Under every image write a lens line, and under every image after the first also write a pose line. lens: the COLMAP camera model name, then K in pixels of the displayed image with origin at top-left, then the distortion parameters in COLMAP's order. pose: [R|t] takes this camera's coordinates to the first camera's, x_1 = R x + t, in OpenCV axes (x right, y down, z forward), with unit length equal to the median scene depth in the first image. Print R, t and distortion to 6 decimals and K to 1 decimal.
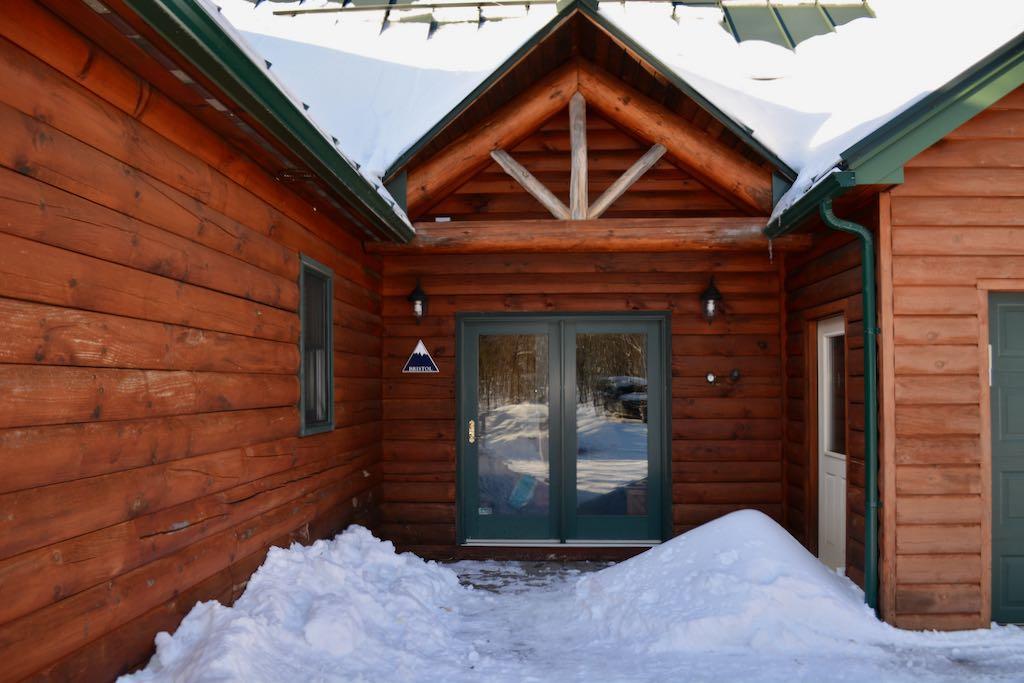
lens RADIAL K [[804.0, 0, 511.4], [0, 804.0, 367.9], [0, 0, 1]] dist [-0.065321, -0.001152]
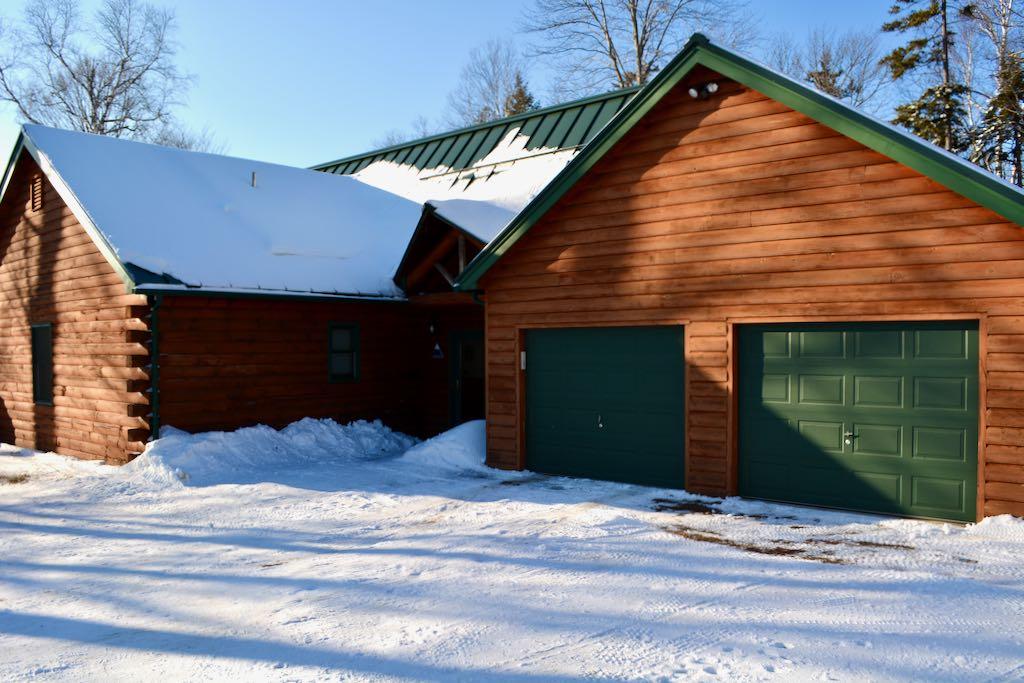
lens RADIAL K [[804.0, 0, 511.4], [0, 804.0, 367.9], [0, 0, 1]] dist [-0.065321, -0.001152]
pose [[0.801851, 0.010920, -0.597424, 2.046961], [0.018638, 0.998889, 0.043273, -0.087433], [0.597233, -0.045833, 0.800757, -0.964262]]
